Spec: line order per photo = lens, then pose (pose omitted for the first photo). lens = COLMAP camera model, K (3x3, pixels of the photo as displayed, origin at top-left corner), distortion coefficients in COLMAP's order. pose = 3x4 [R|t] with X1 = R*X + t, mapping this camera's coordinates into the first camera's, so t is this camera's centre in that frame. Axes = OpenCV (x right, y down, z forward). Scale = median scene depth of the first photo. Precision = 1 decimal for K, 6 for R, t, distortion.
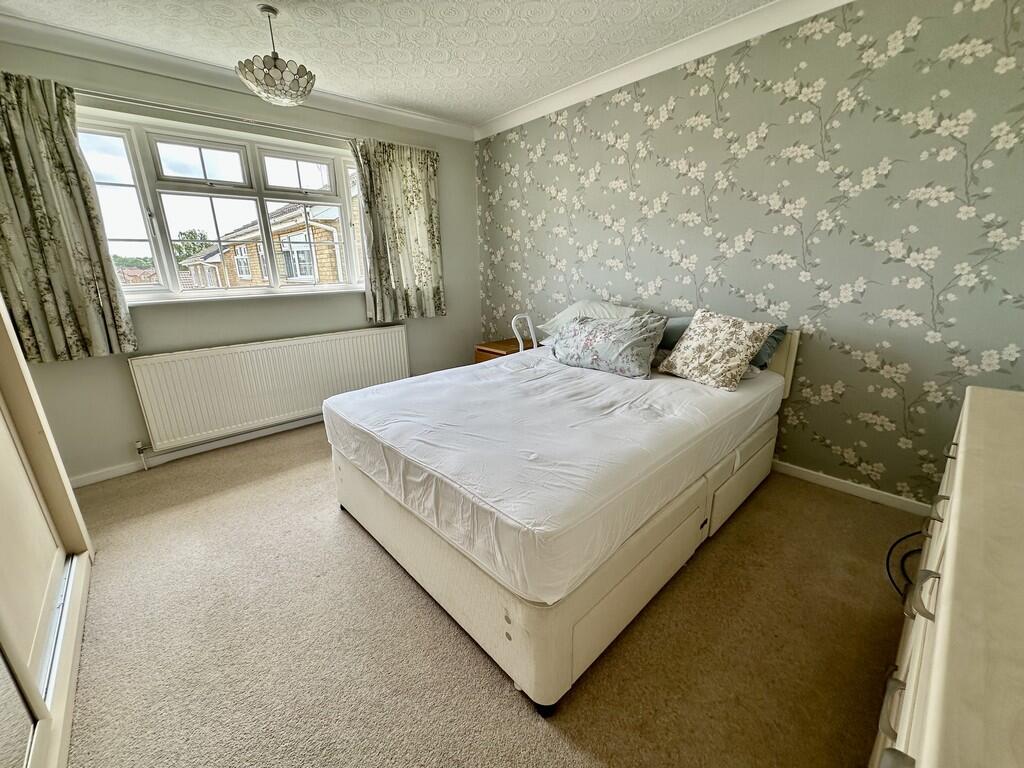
lens RADIAL K [[408.6, 0, 511.6], [0, 408.6, 380.4], [0, 0, 1]] dist [-0.001017, 0.000198]
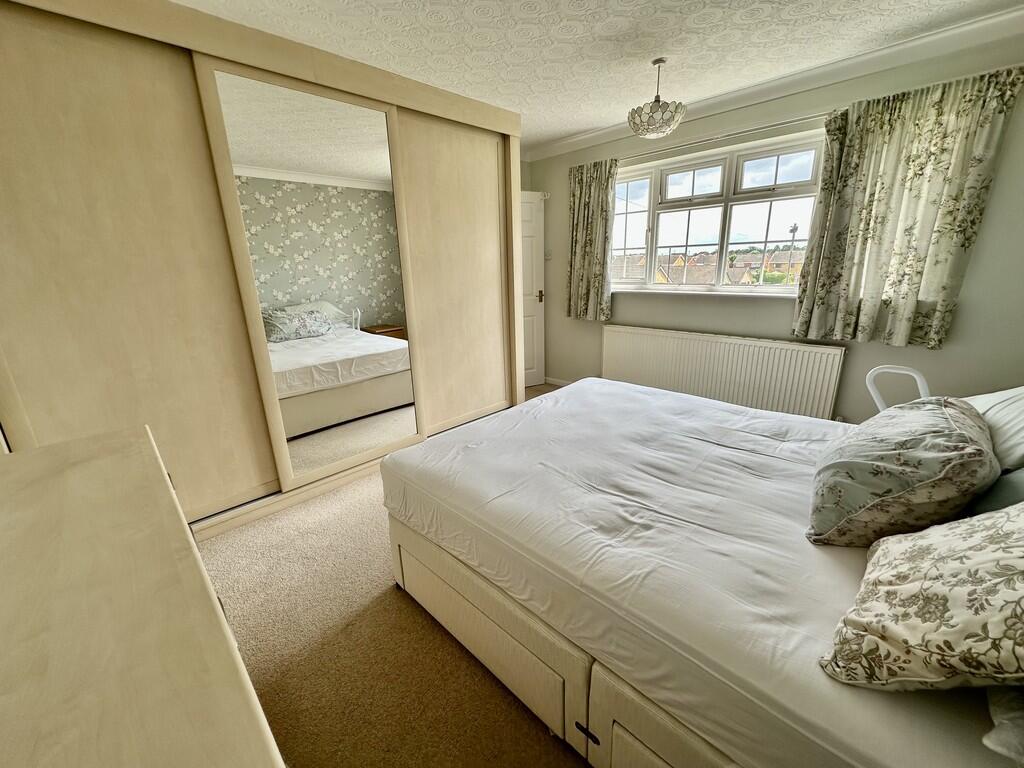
lens RADIAL K [[408.6, 0, 511.1], [0, 408.6, 380.9], [0, 0, 1]] dist [-0.001017, 0.000198]
pose [[0.052029, 0.293952, -0.954403, 0.659083], [-0.248767, 0.929386, 0.272685, -0.201961], [0.967165, 0.223236, 0.121481, 0.518347]]
